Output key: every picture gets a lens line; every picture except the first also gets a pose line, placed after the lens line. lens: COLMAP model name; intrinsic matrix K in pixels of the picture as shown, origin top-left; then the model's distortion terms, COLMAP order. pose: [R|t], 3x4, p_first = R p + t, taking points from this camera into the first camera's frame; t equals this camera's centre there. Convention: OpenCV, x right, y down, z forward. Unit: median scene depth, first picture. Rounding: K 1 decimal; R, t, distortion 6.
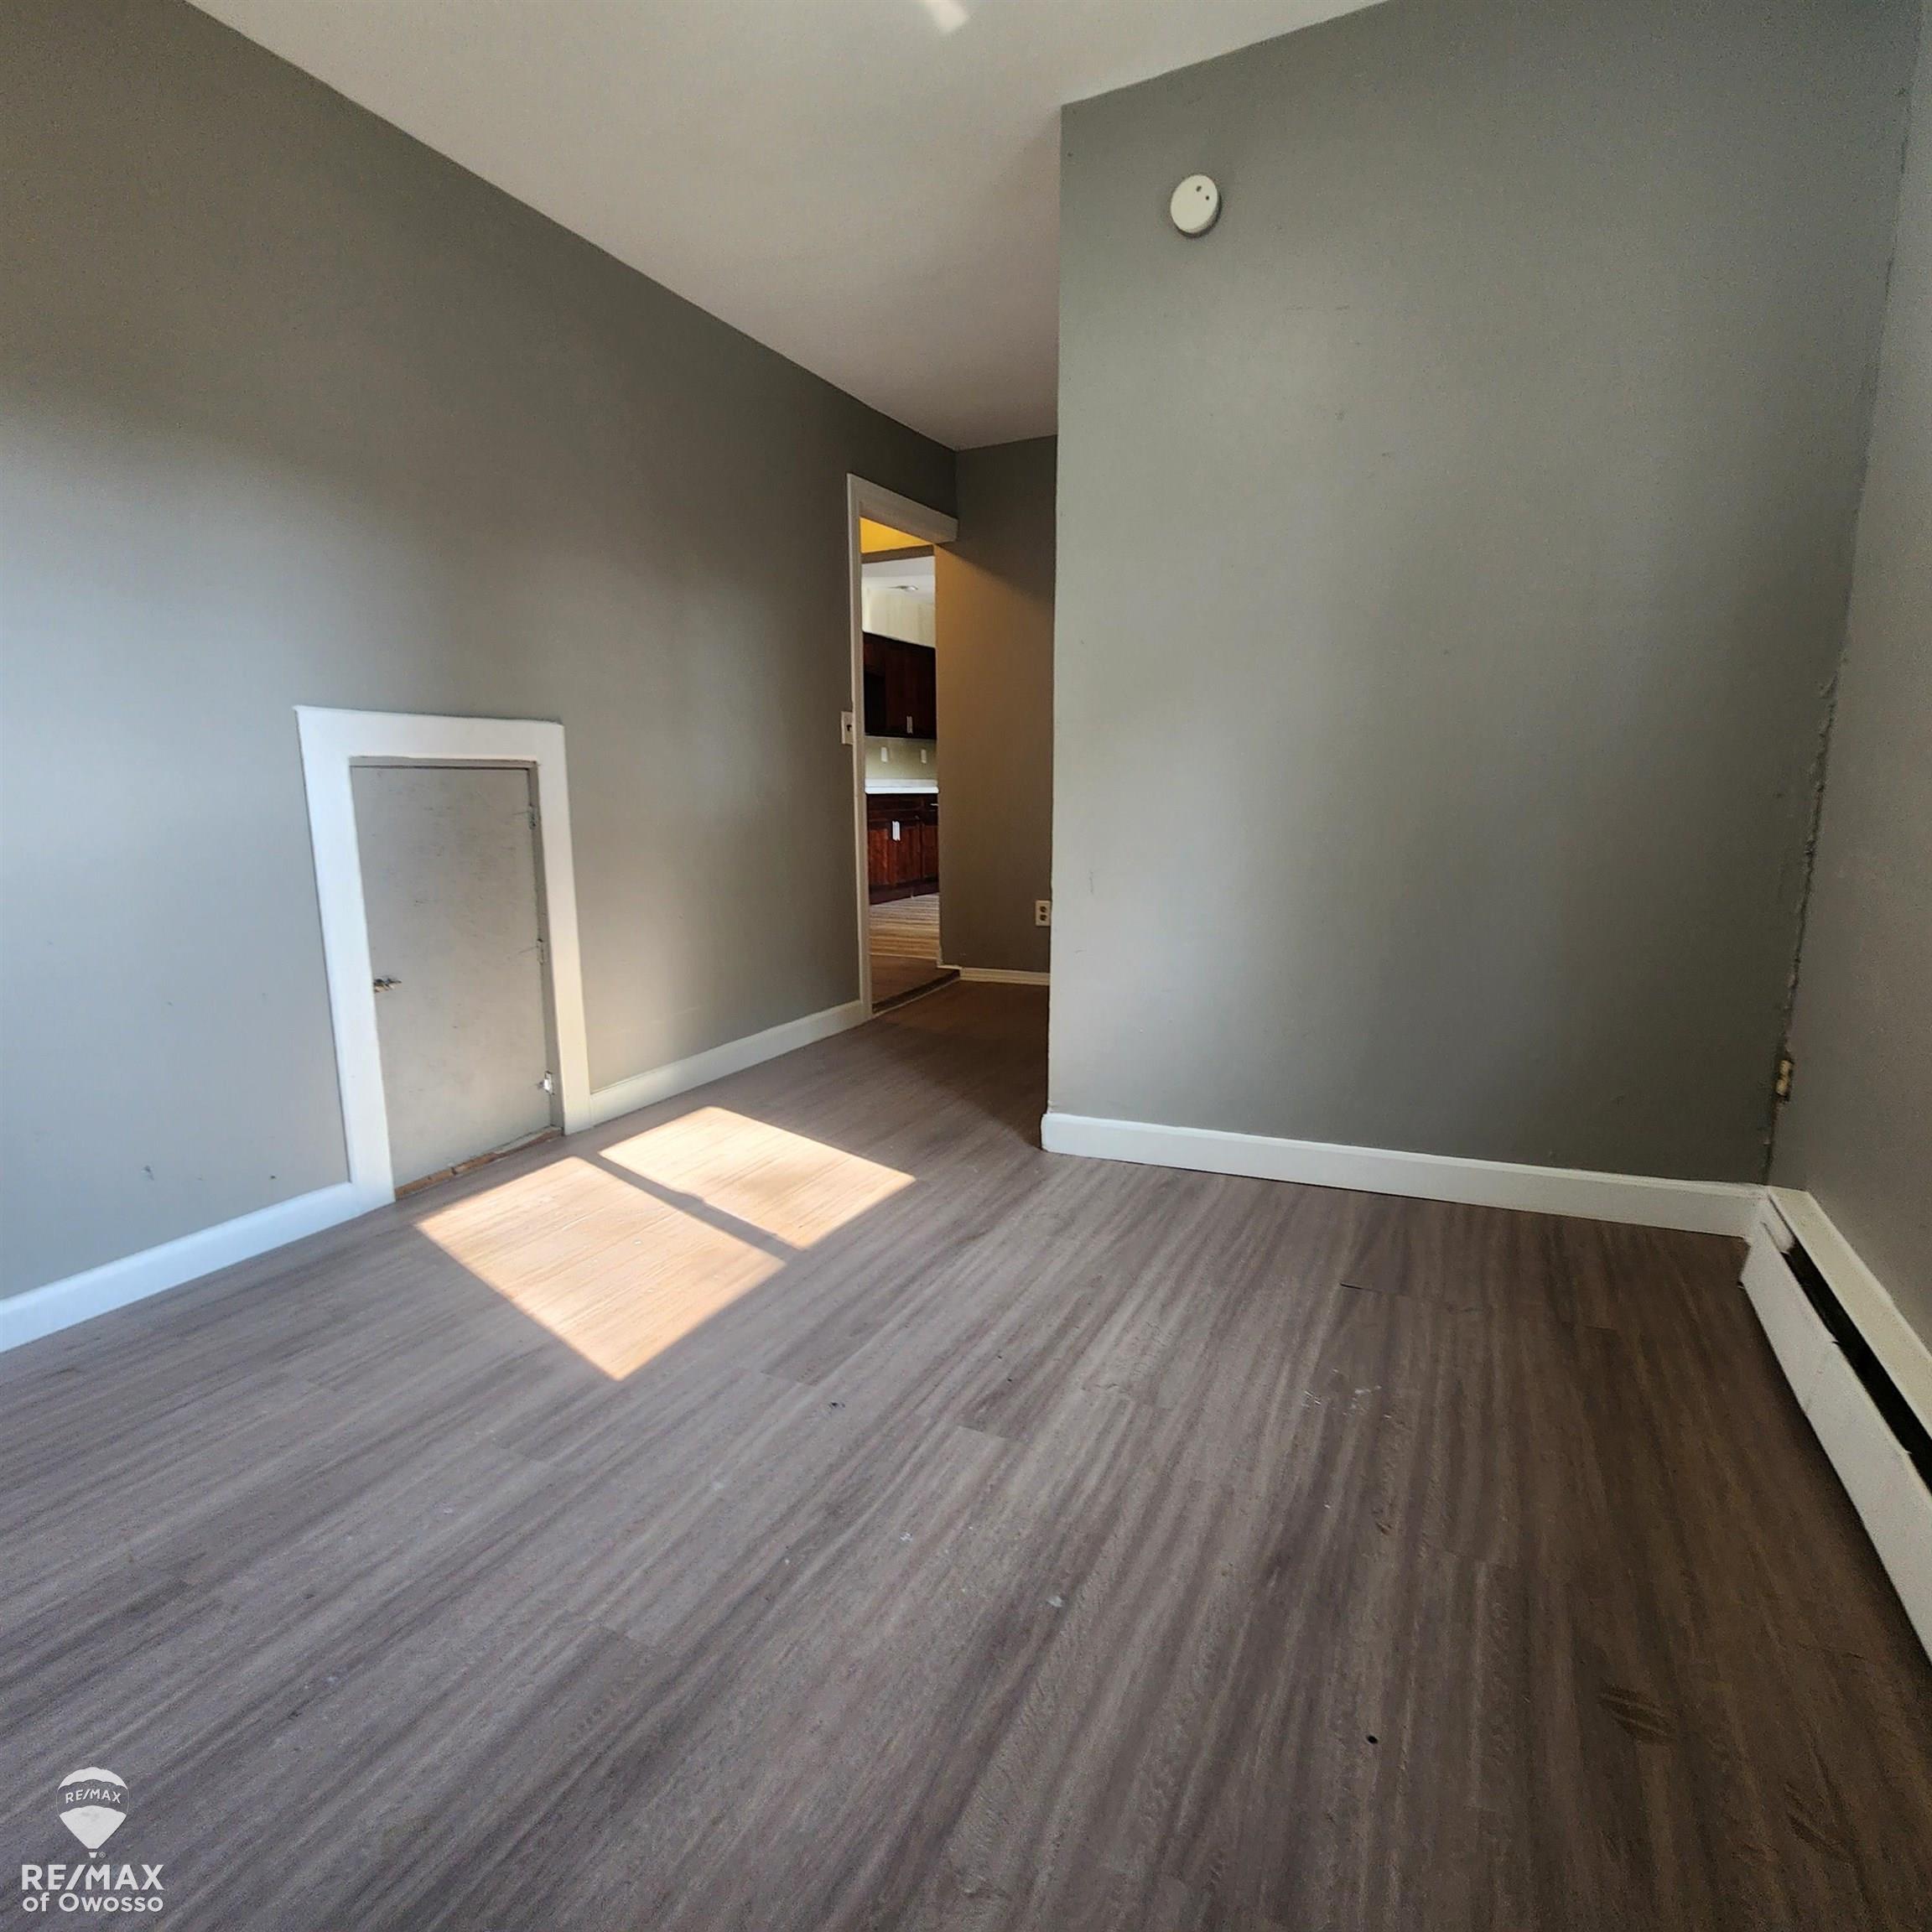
lens RADIAL K [[1046.3, 0, 965.8], [0, 1046.3, 966.5], [0, 0, 1]] dist [-0.002014, -0.000330]
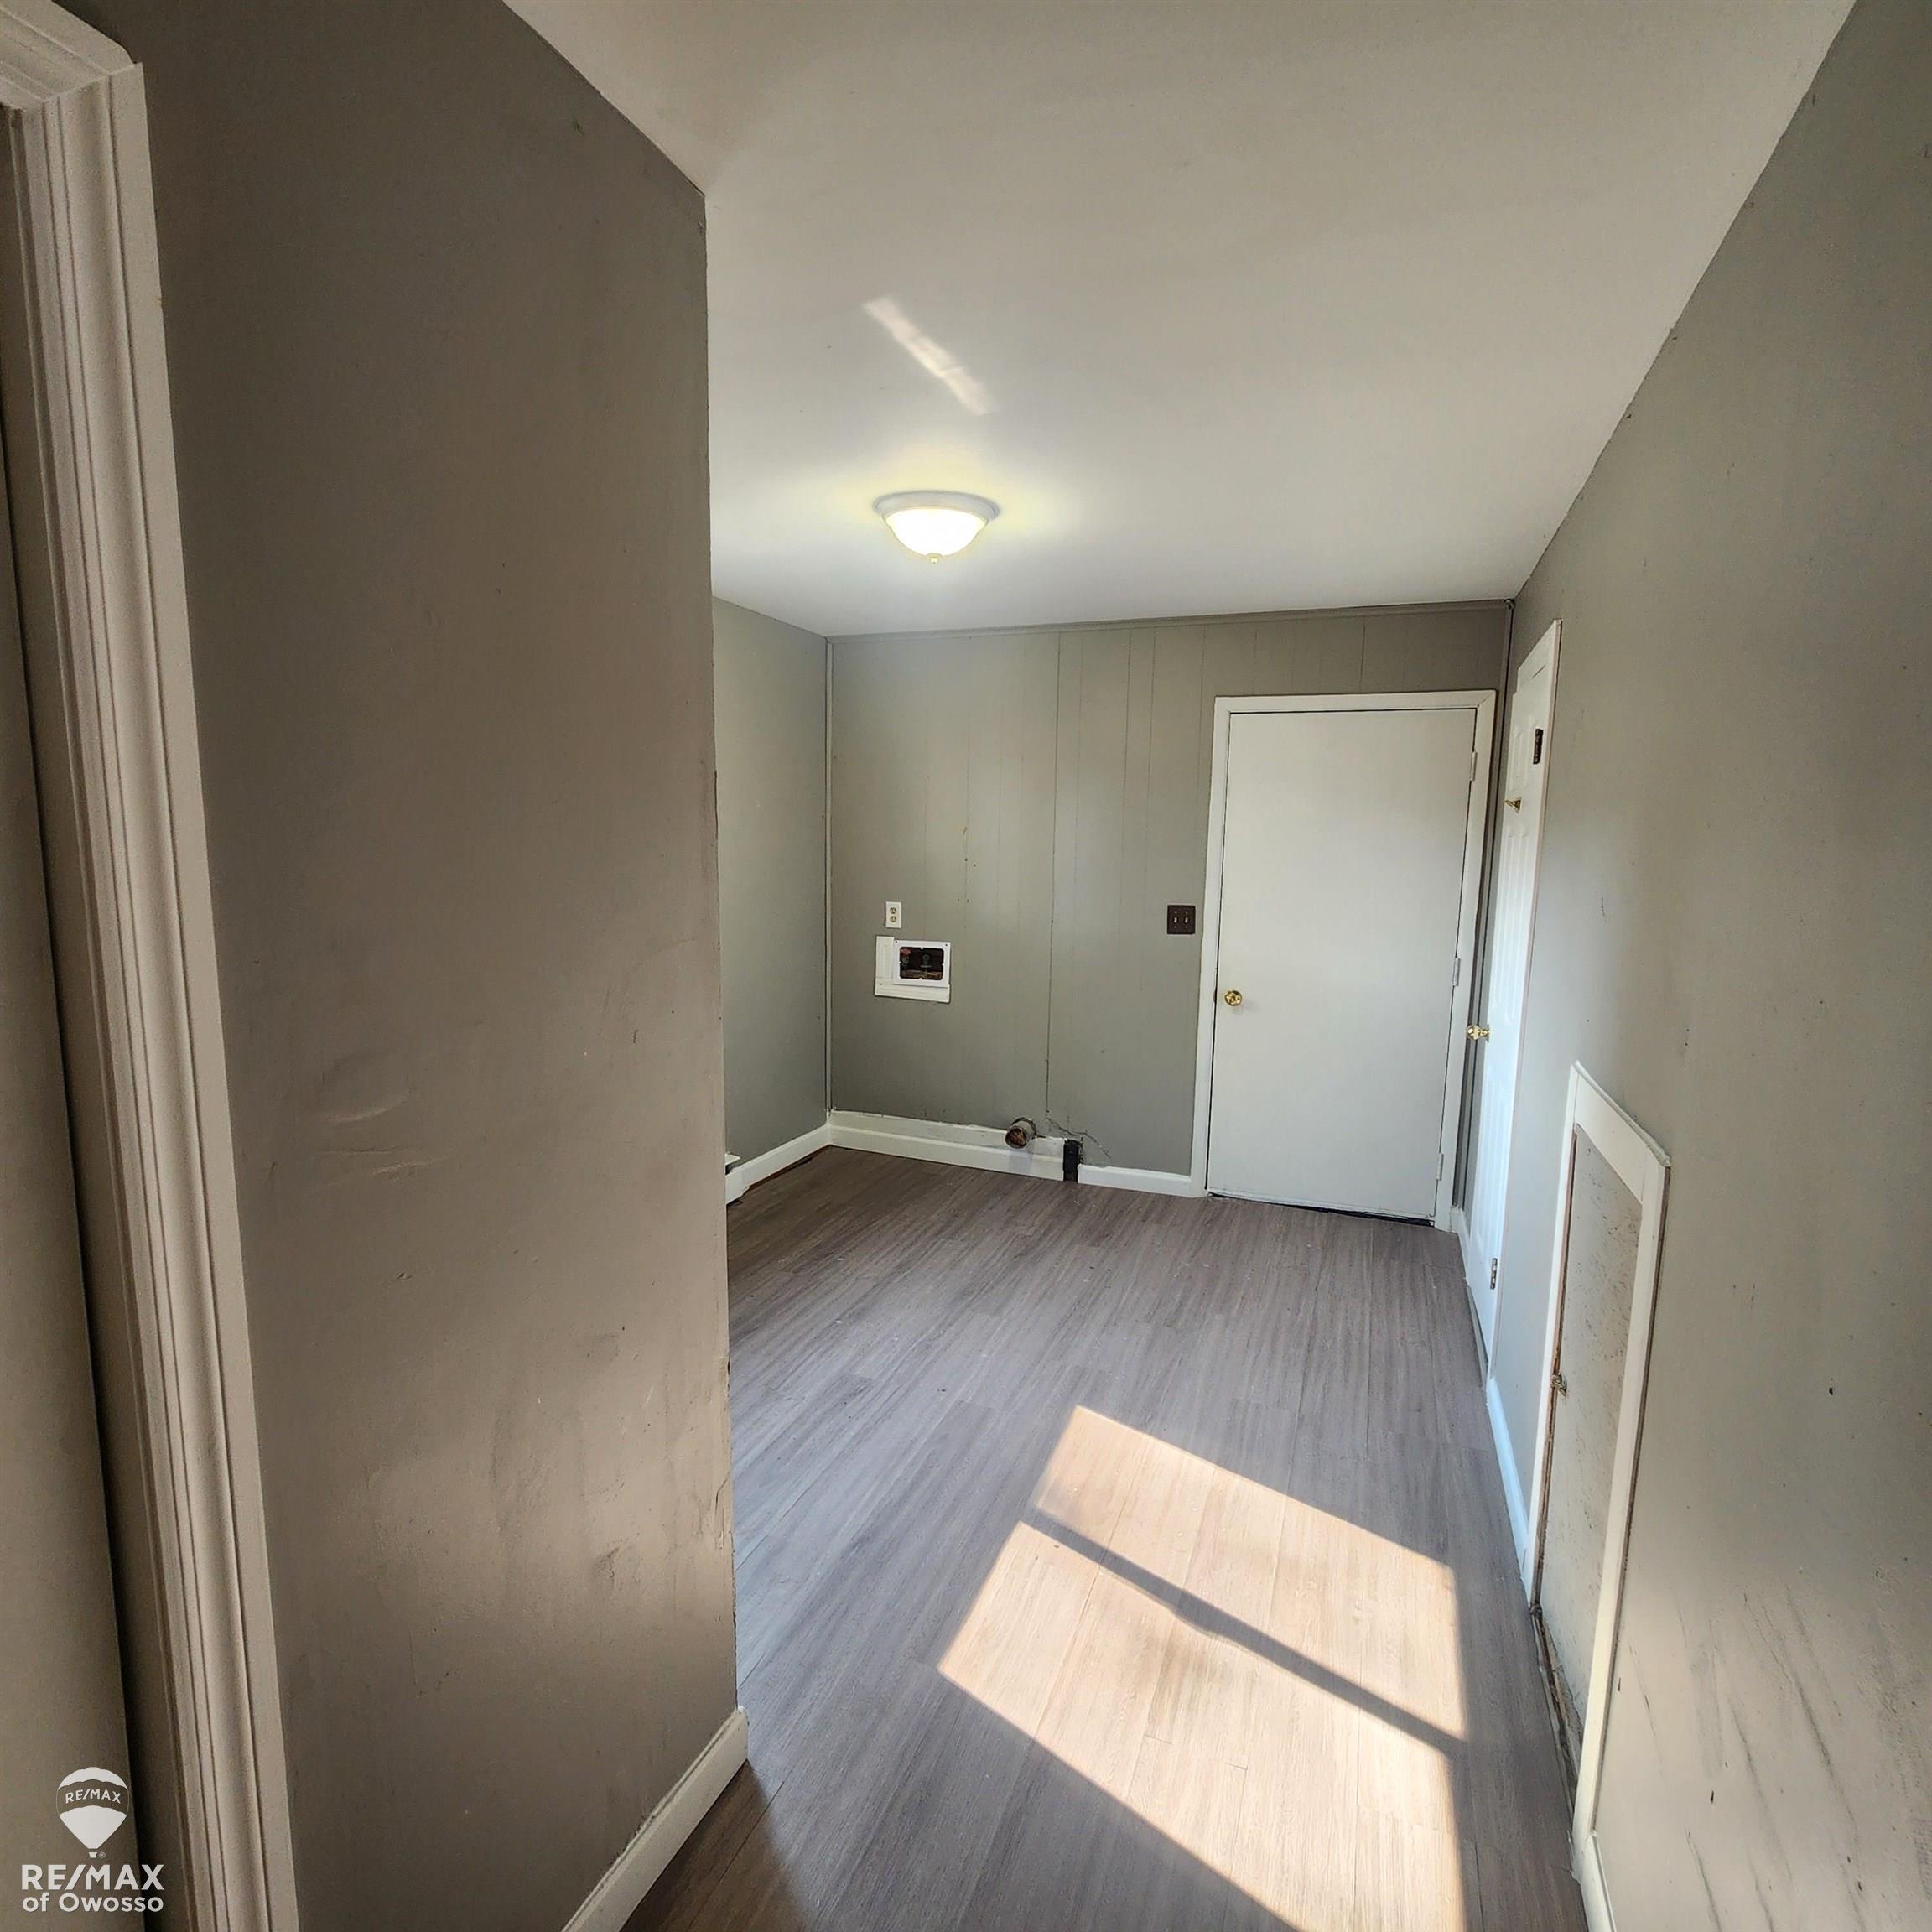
lens RADIAL K [[1046.3, 0, 966.0], [0, 1046.3, 972.4], [0, 0, 1]] dist [-0.002014, -0.000330]
pose [[-0.996345, 0.005556, -0.085236, -0.012499], [-0.019626, 0.956291, 0.291758, -0.752555], [0.083131, 0.292365, -0.952687, 2.346697]]
